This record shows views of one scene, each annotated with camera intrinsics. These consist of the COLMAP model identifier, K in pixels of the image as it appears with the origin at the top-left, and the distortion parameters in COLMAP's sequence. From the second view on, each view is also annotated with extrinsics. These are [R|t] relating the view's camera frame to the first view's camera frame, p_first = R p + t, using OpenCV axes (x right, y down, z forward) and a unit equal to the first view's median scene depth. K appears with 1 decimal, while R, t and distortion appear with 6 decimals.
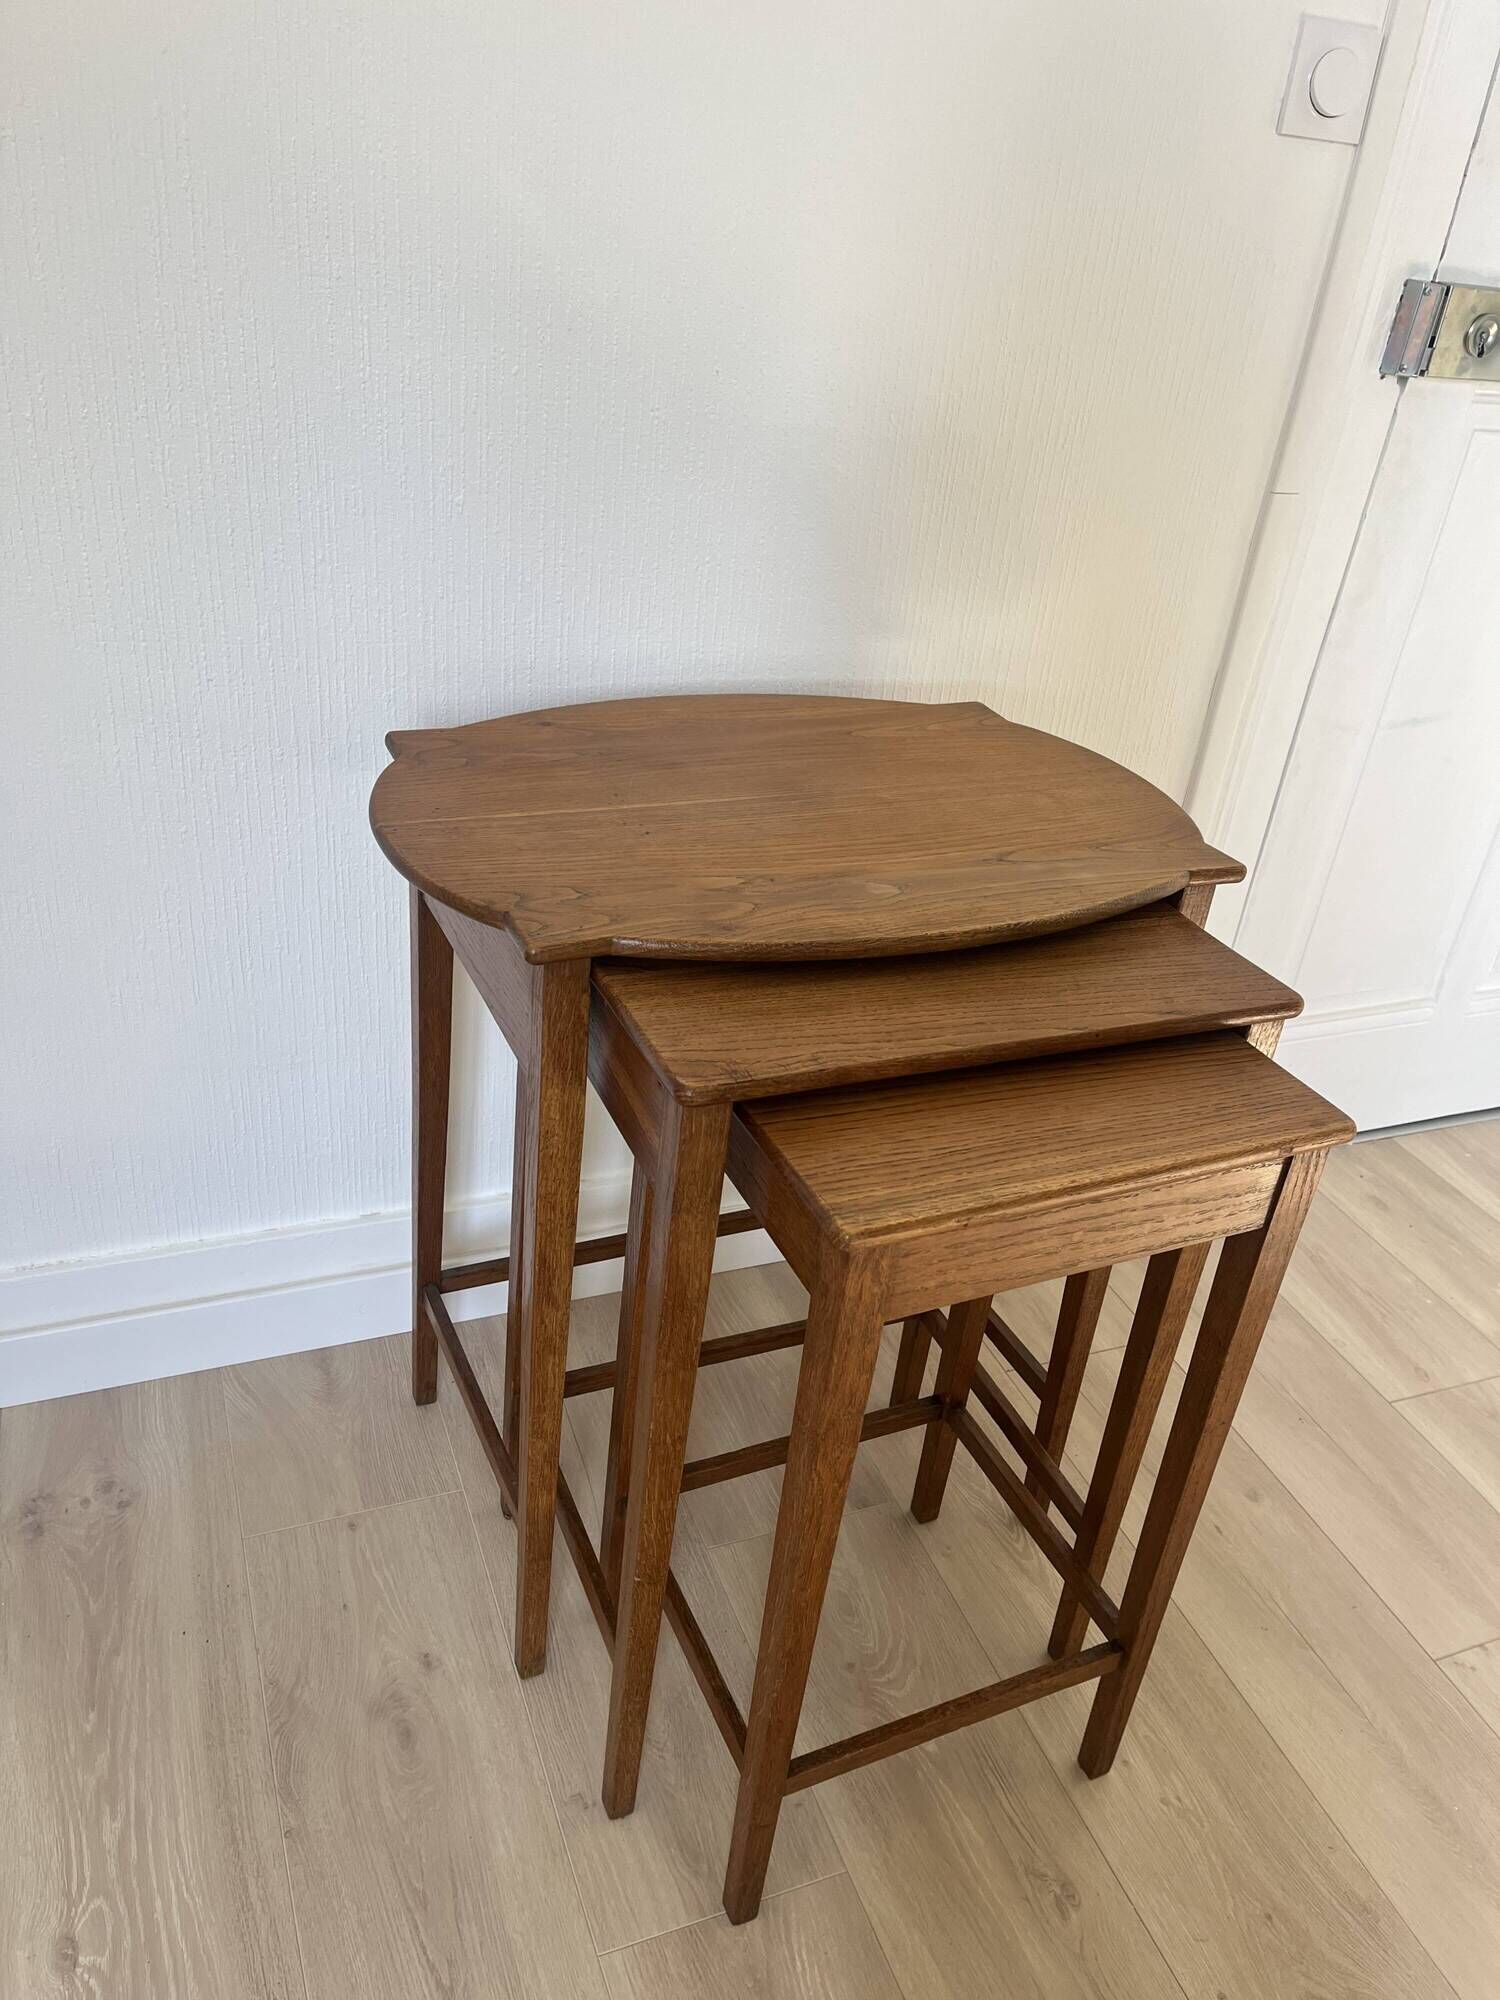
lens RADIAL K [[1526.2, 0, 799.3], [0, 1526.2, 1019.2], [0, 0, 1]] dist [0.067909, -0.101069]
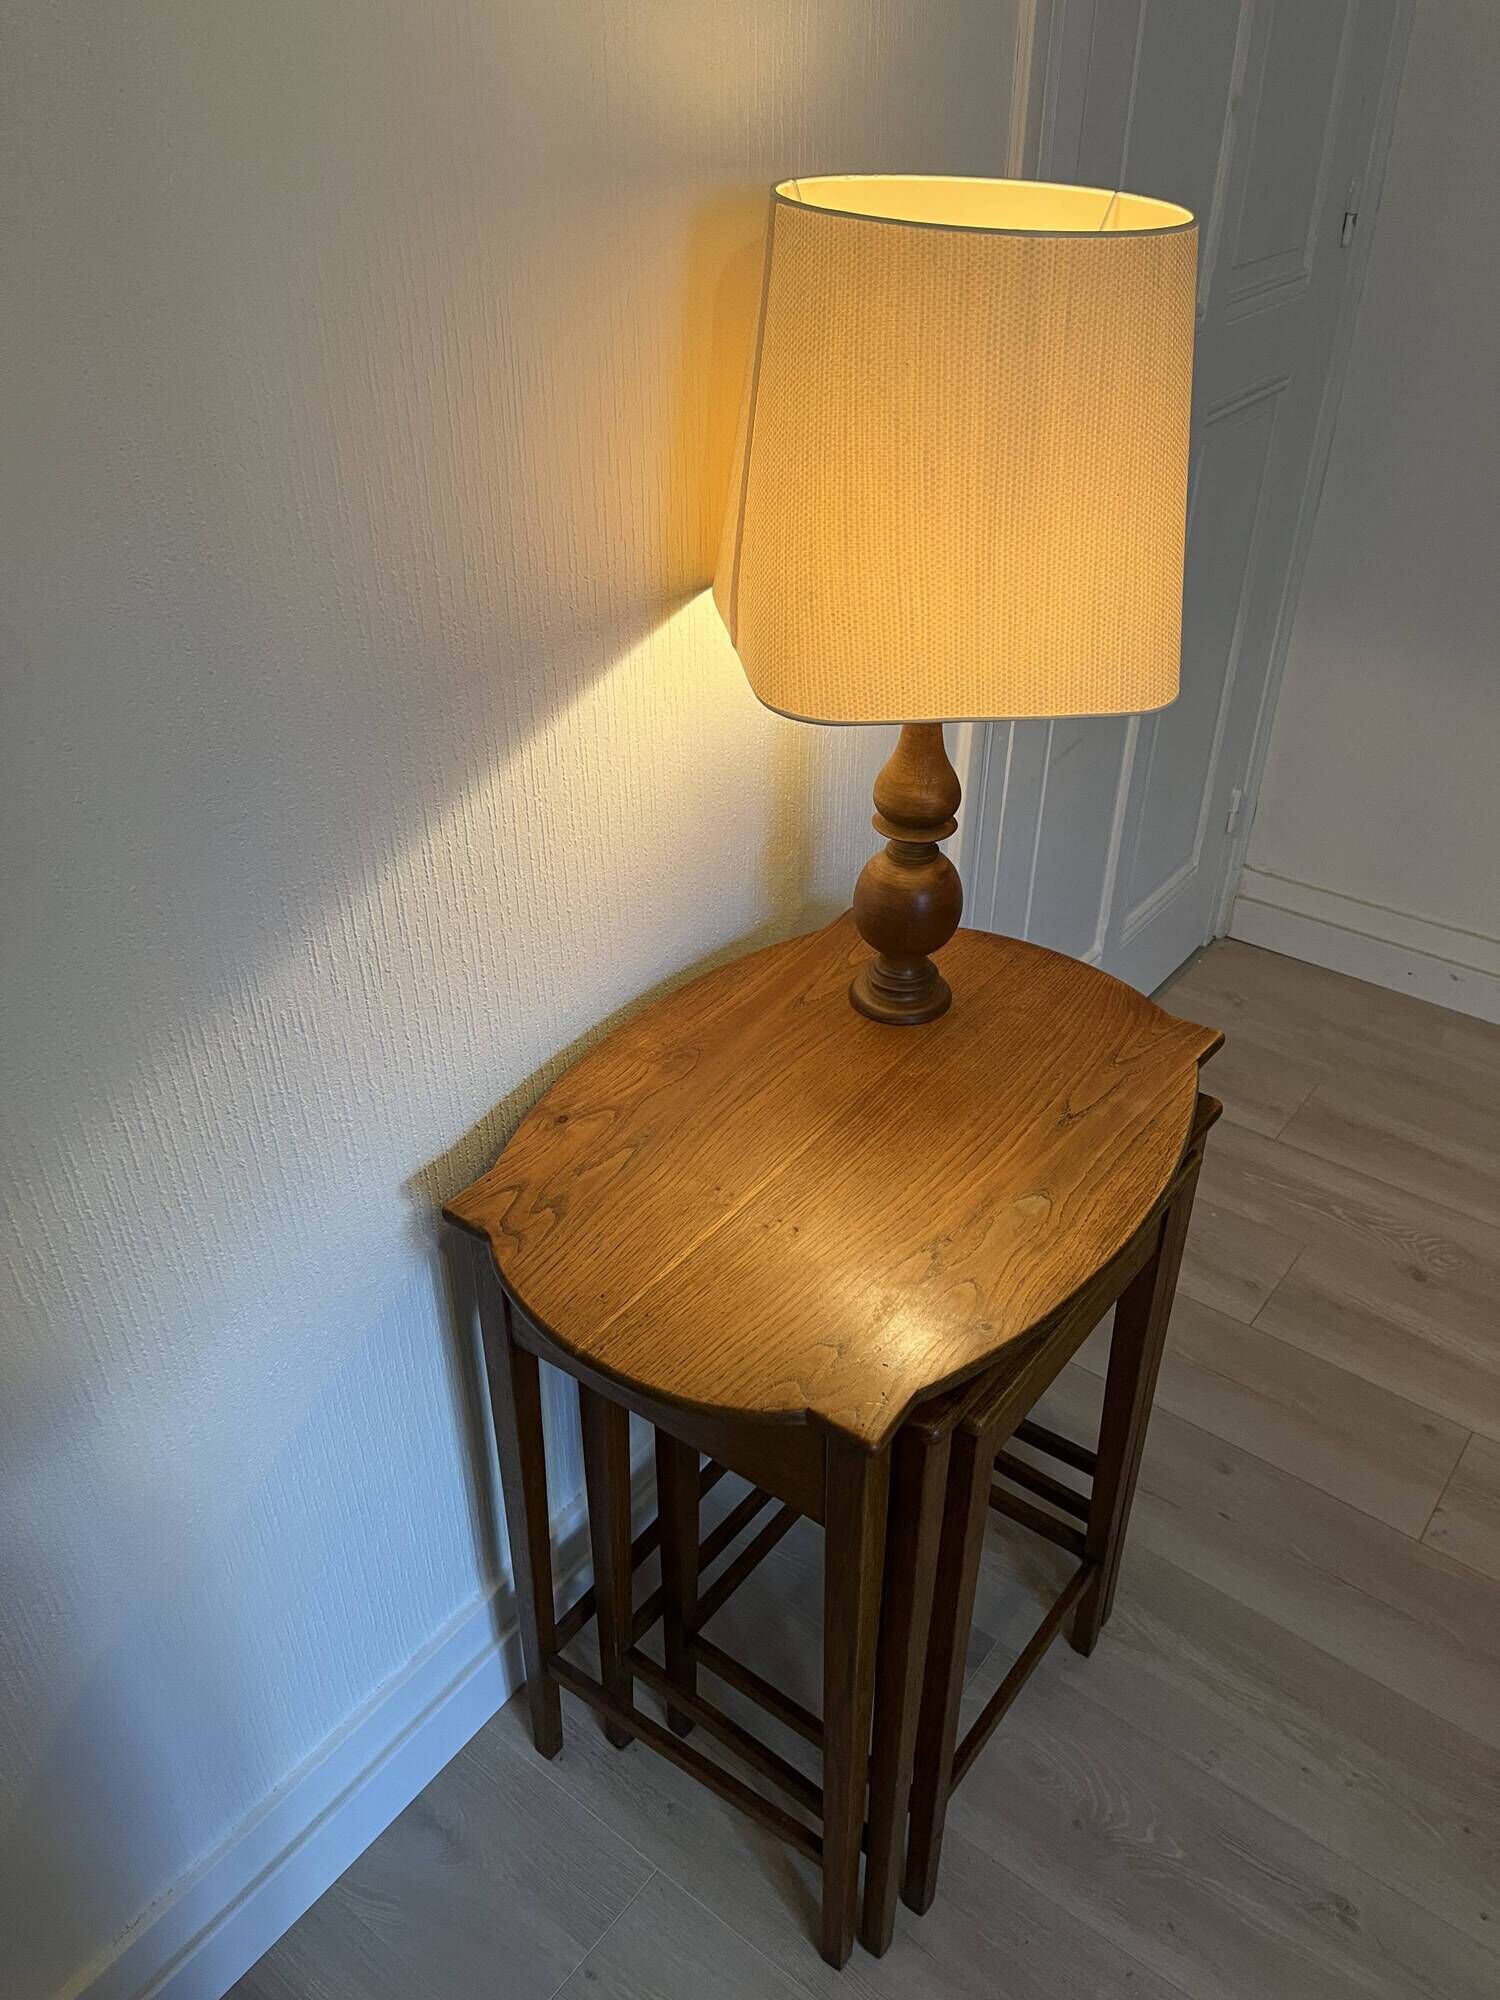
lens RADIAL K [[1526.2, 0, 749.9], [0, 1526.2, 997.6], [0, 0, 1]] dist [0.067909, -0.101069]
pose [[0.863730, -0.359982, 0.352679, -0.370267], [0.337929, 0.932887, 0.124599, -0.357039], [-0.373864, 0.011560, 0.927412, 0.094972]]
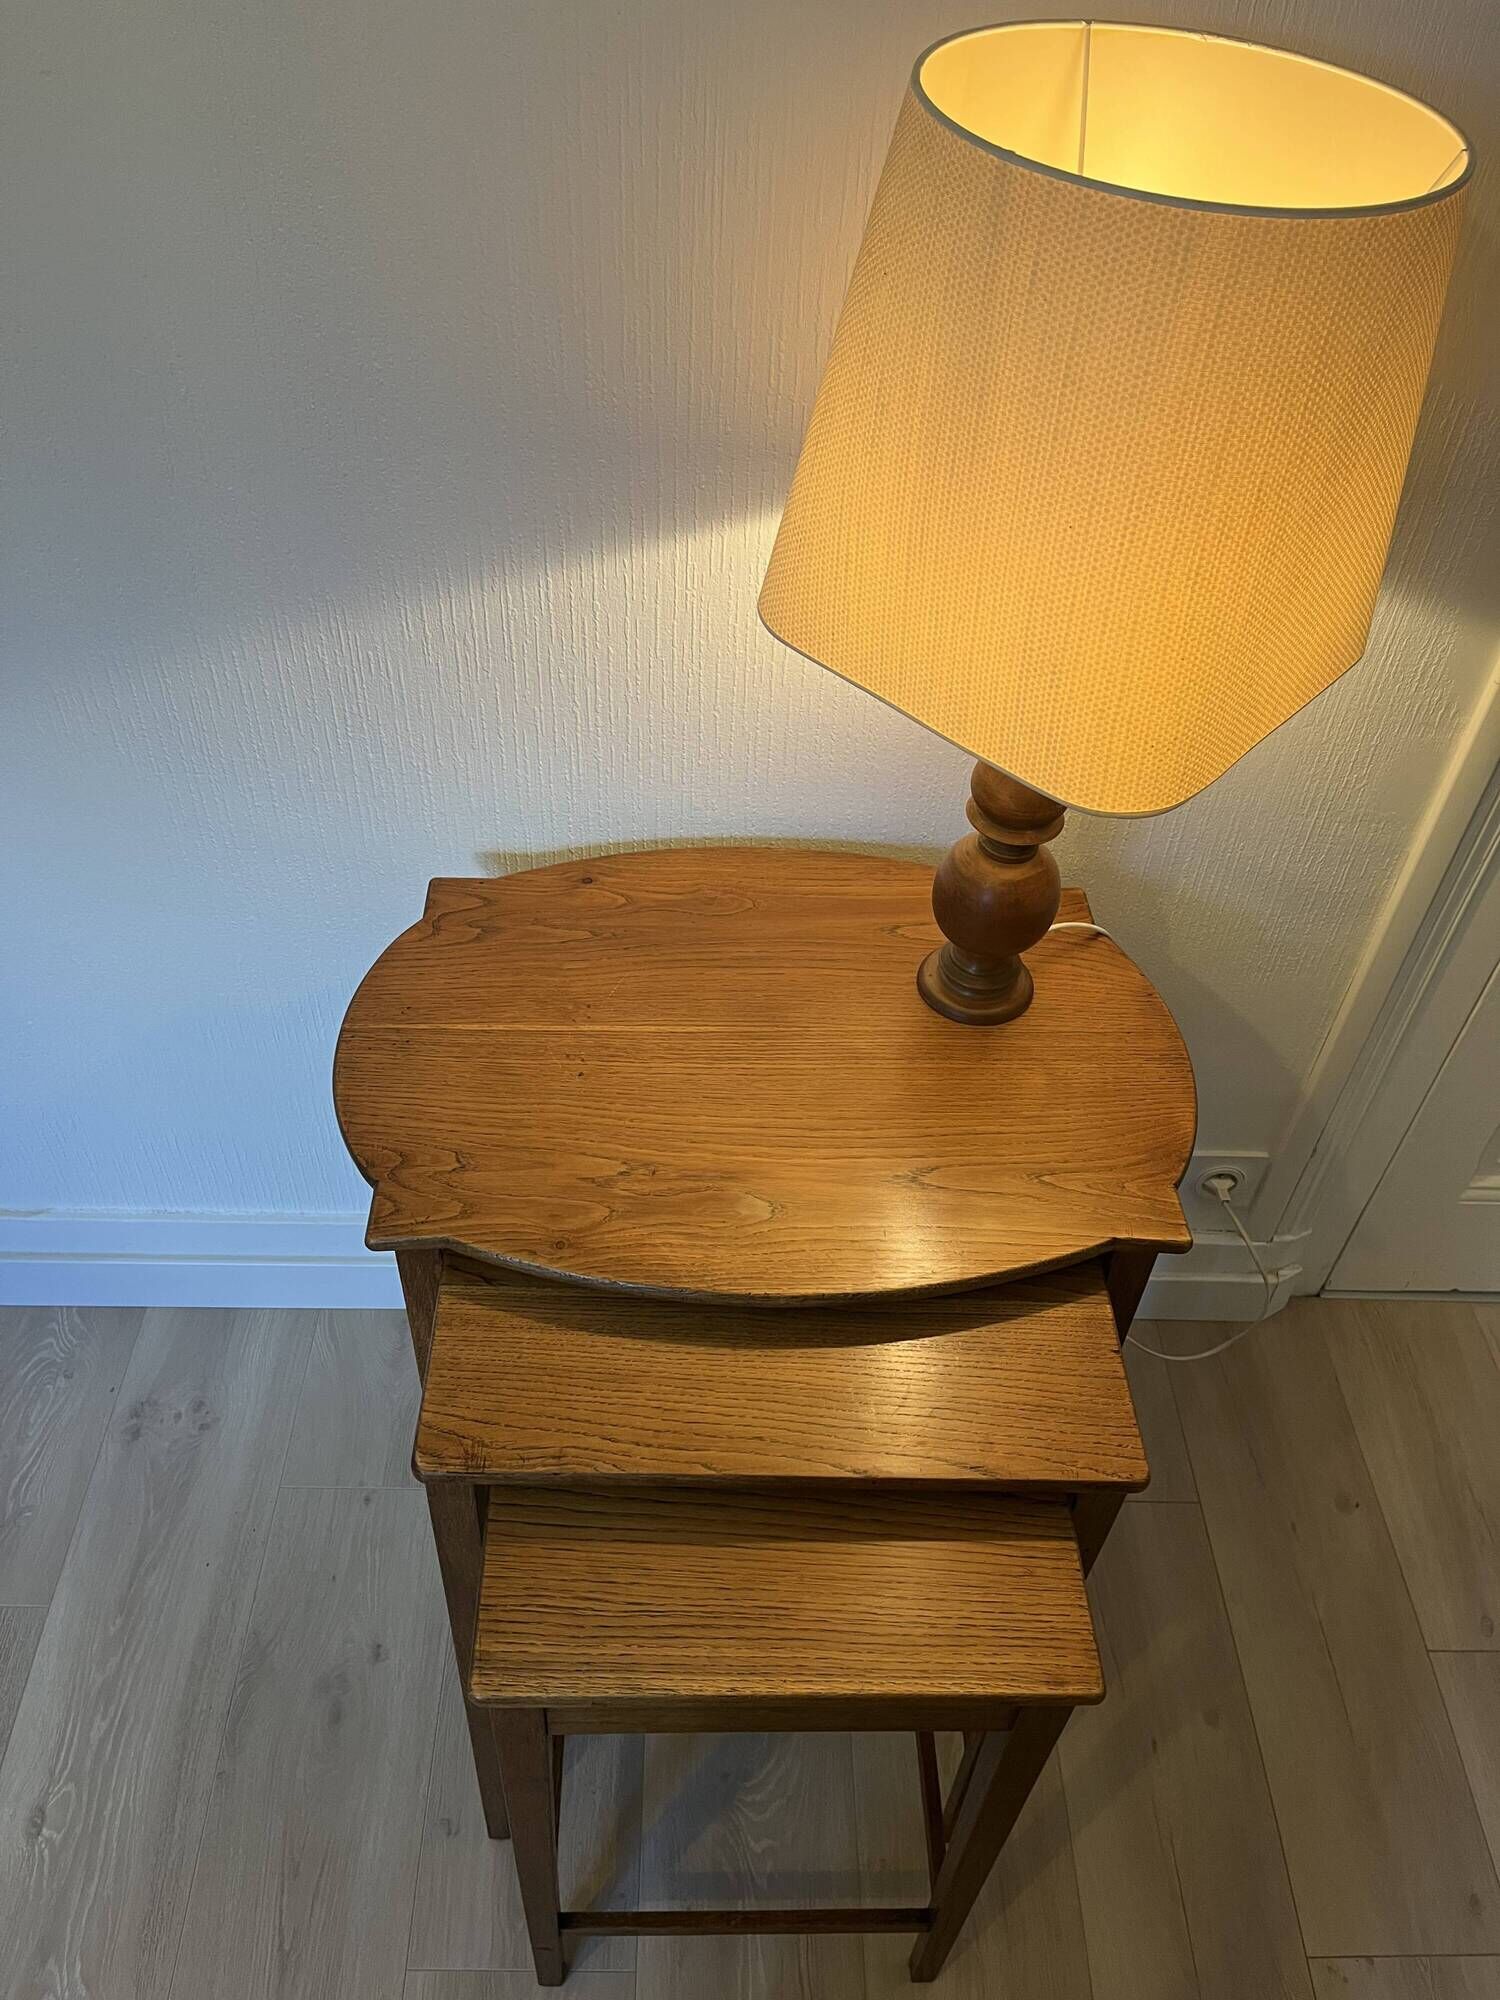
lens RADIAL K [[1526.2, 0, 743.7], [0, 1526.2, 1000.6], [0, 0, 1]] dist [0.067909, -0.101069]
pose [[0.925875, 0.215638, -0.310250, 0.278973], [-0.151186, 0.963980, 0.218830, -0.367894], [0.346262, -0.155704, 0.925126, 0.108966]]
